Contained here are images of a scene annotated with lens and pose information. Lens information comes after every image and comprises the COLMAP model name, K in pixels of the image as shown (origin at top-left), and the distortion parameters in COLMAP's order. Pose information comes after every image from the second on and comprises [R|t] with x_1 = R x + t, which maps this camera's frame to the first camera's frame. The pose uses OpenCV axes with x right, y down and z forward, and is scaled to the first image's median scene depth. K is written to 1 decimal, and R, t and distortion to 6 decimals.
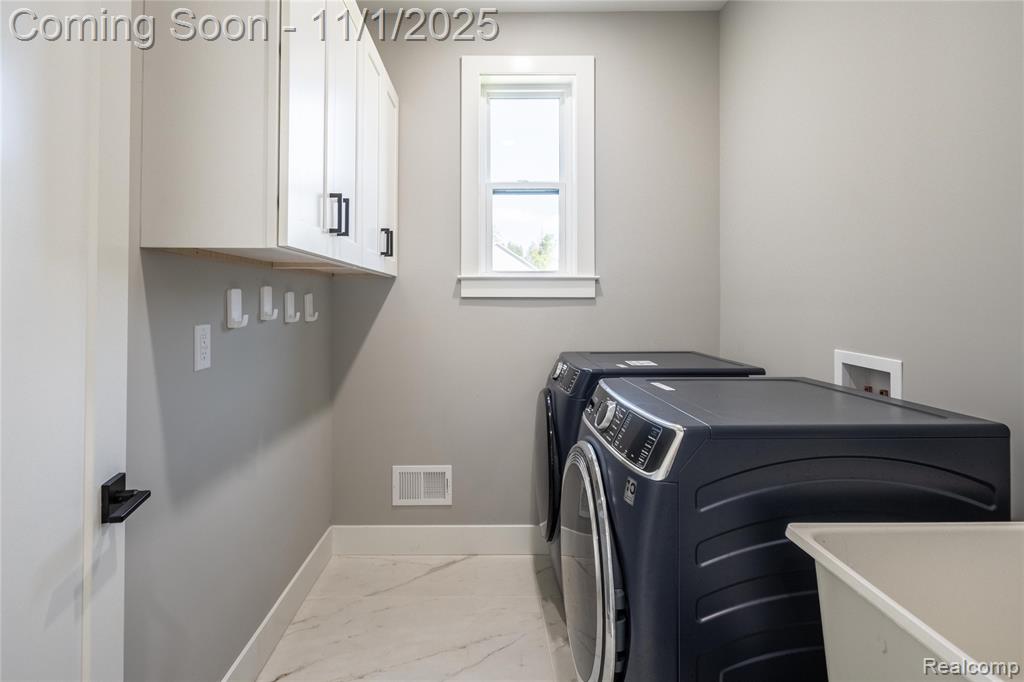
lens RADIAL K [[535.1, 0, 502.6], [0, 535.1, 300.8], [0, 0, 1]] dist [0.005971, -0.003532]
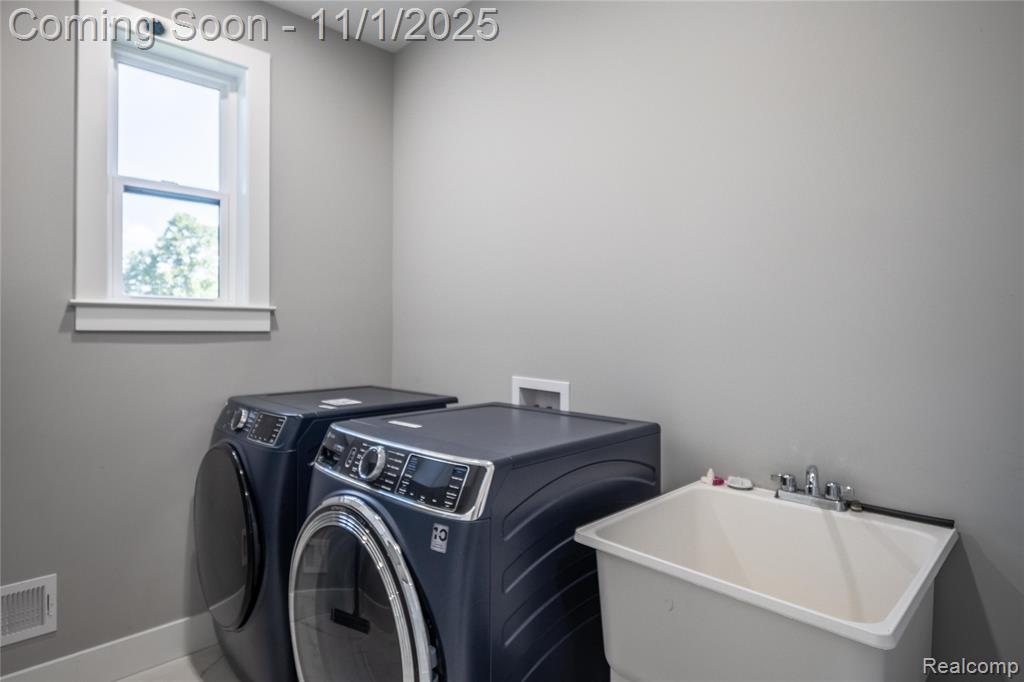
lens RADIAL K [[535.1, 0, 512.4], [0, 535.1, 333.7], [0, 0, 1]] dist [0.005971, -0.003532]
pose [[0.734889, -0.000531, 0.678188, -0.164671], [-0.000429, 0.999999, 0.001248, -0.004855], [-0.678188, -0.001208, 0.734888, 0.113555]]
